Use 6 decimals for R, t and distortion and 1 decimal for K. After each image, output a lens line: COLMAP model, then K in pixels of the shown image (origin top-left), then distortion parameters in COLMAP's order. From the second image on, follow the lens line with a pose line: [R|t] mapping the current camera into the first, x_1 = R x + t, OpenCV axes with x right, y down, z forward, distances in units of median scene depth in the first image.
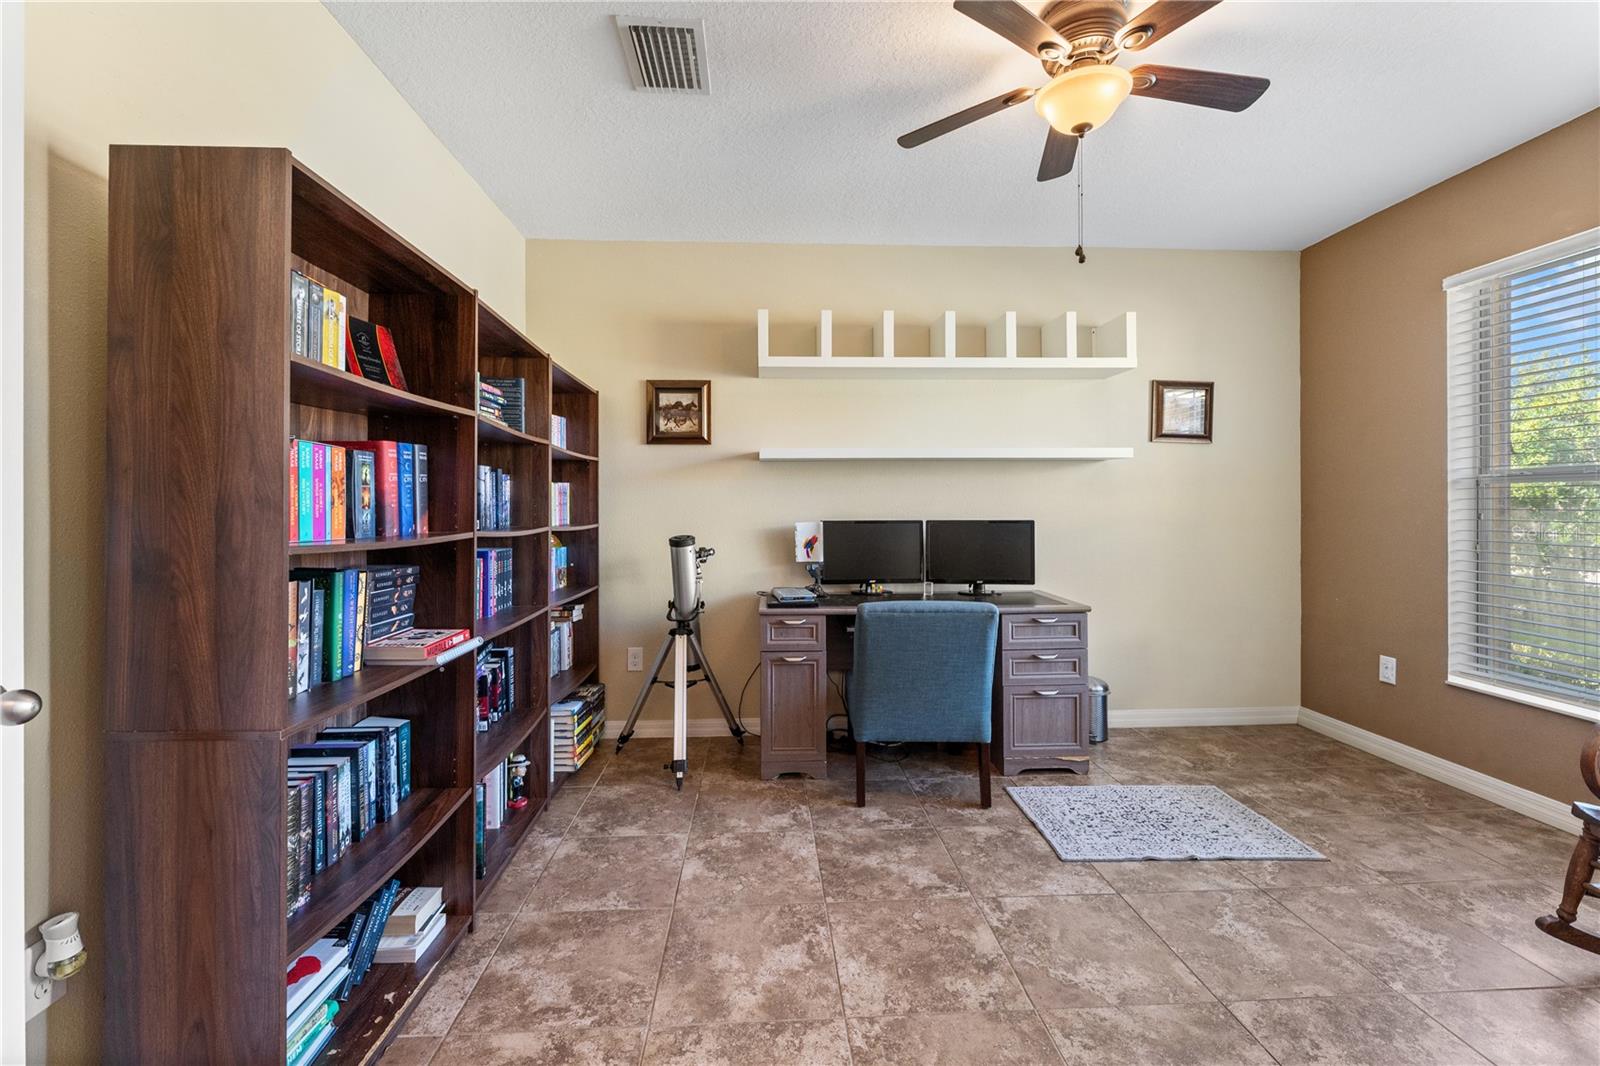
lens RADIAL K [[666.3, 0, 796.2], [0, 666.3, 503.2], [0, 0, 1]] dist [-0.004085, -0.000110]
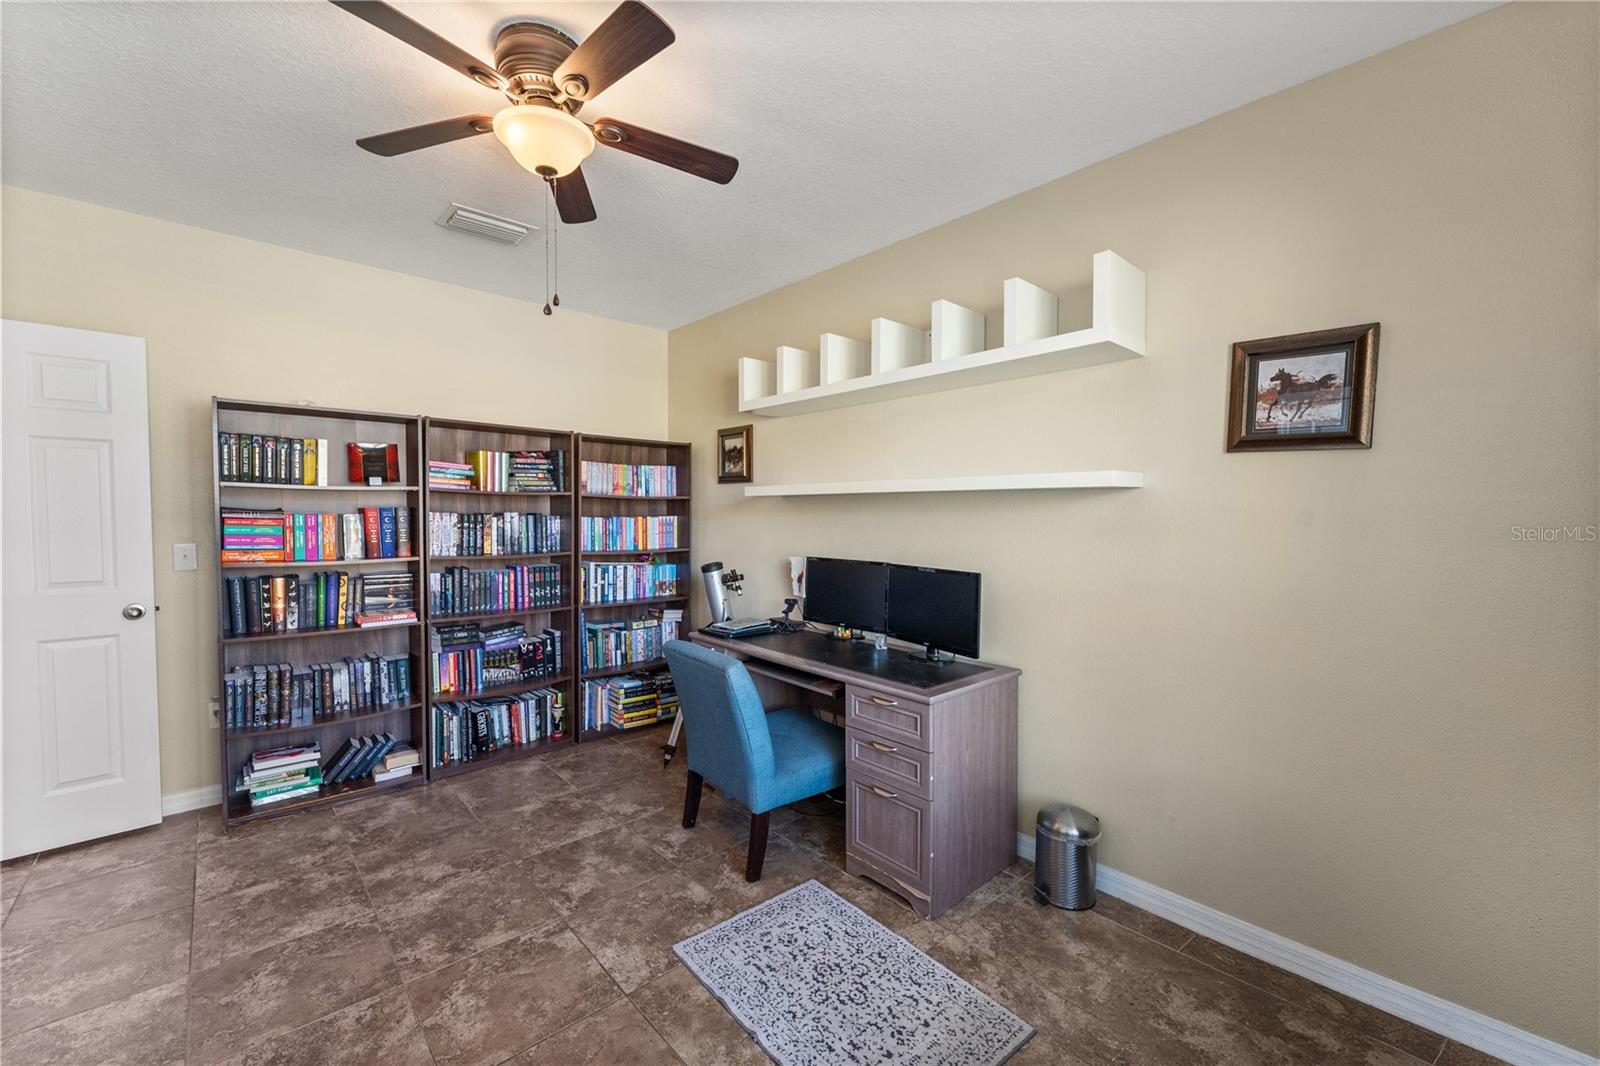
lens RADIAL K [[645.6, 0, 795.8], [0, 645.6, 525.9], [0, 0, 1]] dist [-0.000030, 0.000019]
pose [[0.631214, 0.024644, -0.775217, 1.050205], [-0.002052, 0.999545, 0.030105, -0.065790], [0.775606, -0.017412, 0.630977, 0.511675]]
